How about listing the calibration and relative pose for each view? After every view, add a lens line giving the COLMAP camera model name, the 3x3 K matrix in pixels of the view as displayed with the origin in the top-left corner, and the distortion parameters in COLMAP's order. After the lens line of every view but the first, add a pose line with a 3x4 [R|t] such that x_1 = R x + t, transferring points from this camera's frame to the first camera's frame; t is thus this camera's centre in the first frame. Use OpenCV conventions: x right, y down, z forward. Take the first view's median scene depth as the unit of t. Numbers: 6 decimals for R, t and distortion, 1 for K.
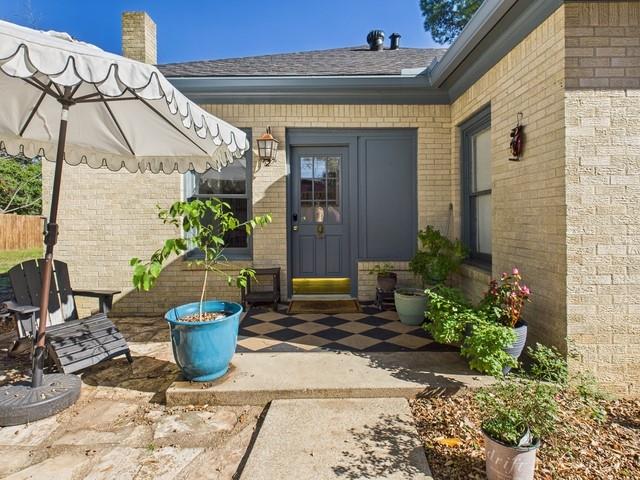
lens RADIAL K [[335.4, 0, 318.0], [0, 335.4, 225.5], [0, 0, 1]] dist [0.002204, 0.000155]
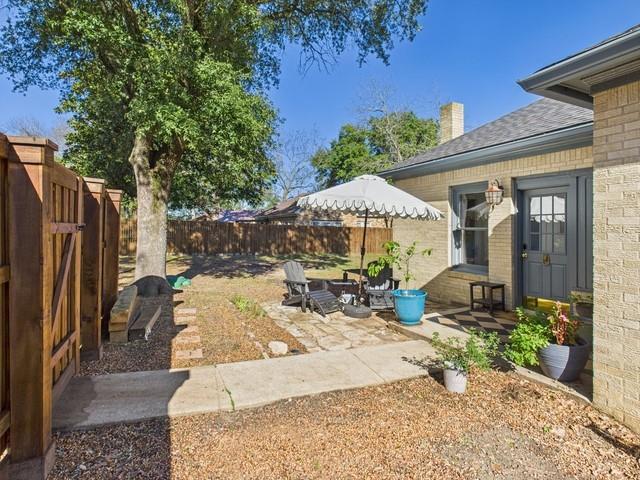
lens RADIAL K [[335.4, 0, 318.0], [0, 335.4, 225.5], [0, 0, 1]] dist [0.002204, 0.000155]
pose [[0.423853, -0.008771, -0.905689, 1.411024], [-0.010369, 0.999841, -0.014535, -0.145062], [0.905672, 0.015552, 0.423694, -0.448169]]
